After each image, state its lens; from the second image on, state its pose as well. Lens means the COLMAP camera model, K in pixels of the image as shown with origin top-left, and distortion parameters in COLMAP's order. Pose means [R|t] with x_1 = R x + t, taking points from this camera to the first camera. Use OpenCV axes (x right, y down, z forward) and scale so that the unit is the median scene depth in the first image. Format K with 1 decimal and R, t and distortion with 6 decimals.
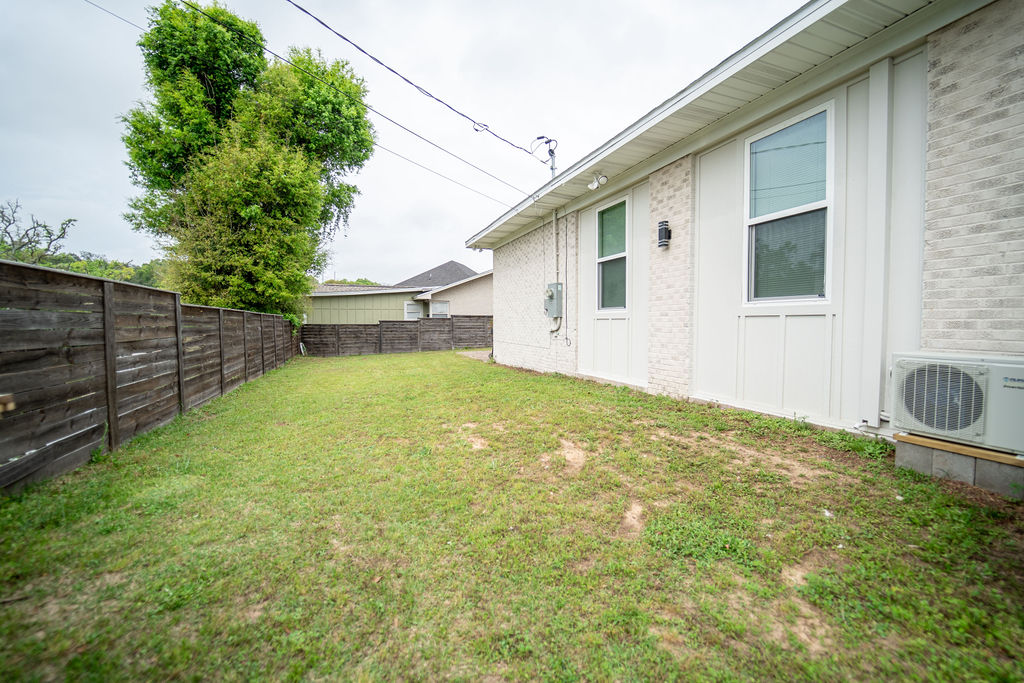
lens RADIAL K [[416.0, 0, 513.9], [0, 416.0, 340.9], [0, 0, 1]] dist [-0.024271, 0.000513]
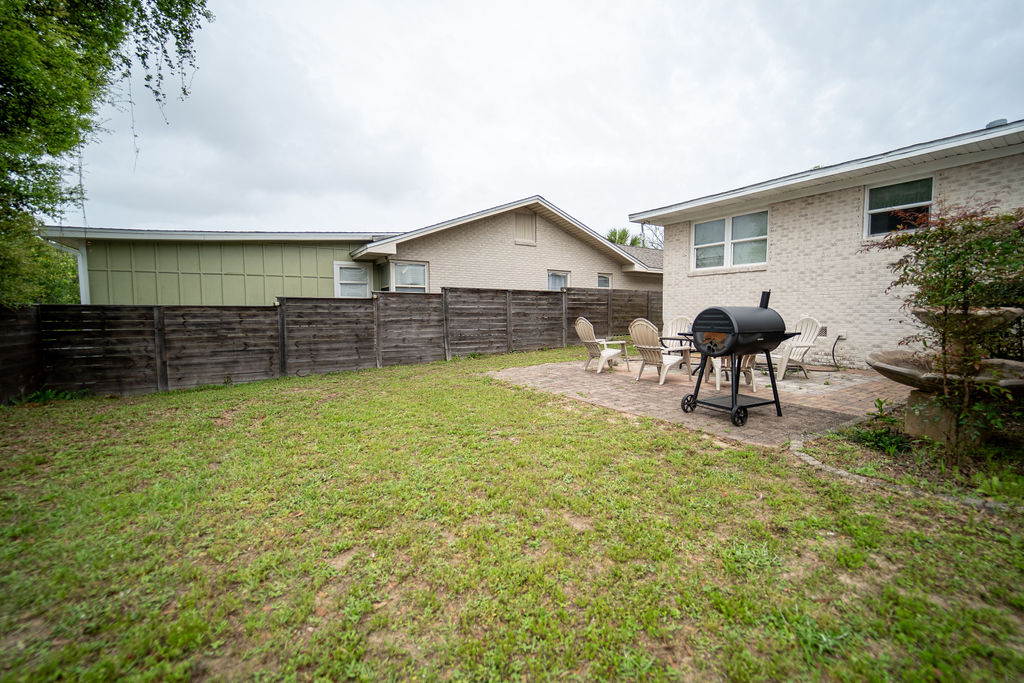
lens RADIAL K [[416.0, 0, 513.9], [0, 416.0, 340.9], [0, 0, 1]] dist [-0.024271, 0.000513]
pose [[0.981052, -0.014877, 0.193172, -0.163798], [0.008668, 0.999420, 0.032946, -0.015829], [-0.193550, -0.030647, 0.980612, 0.516165]]
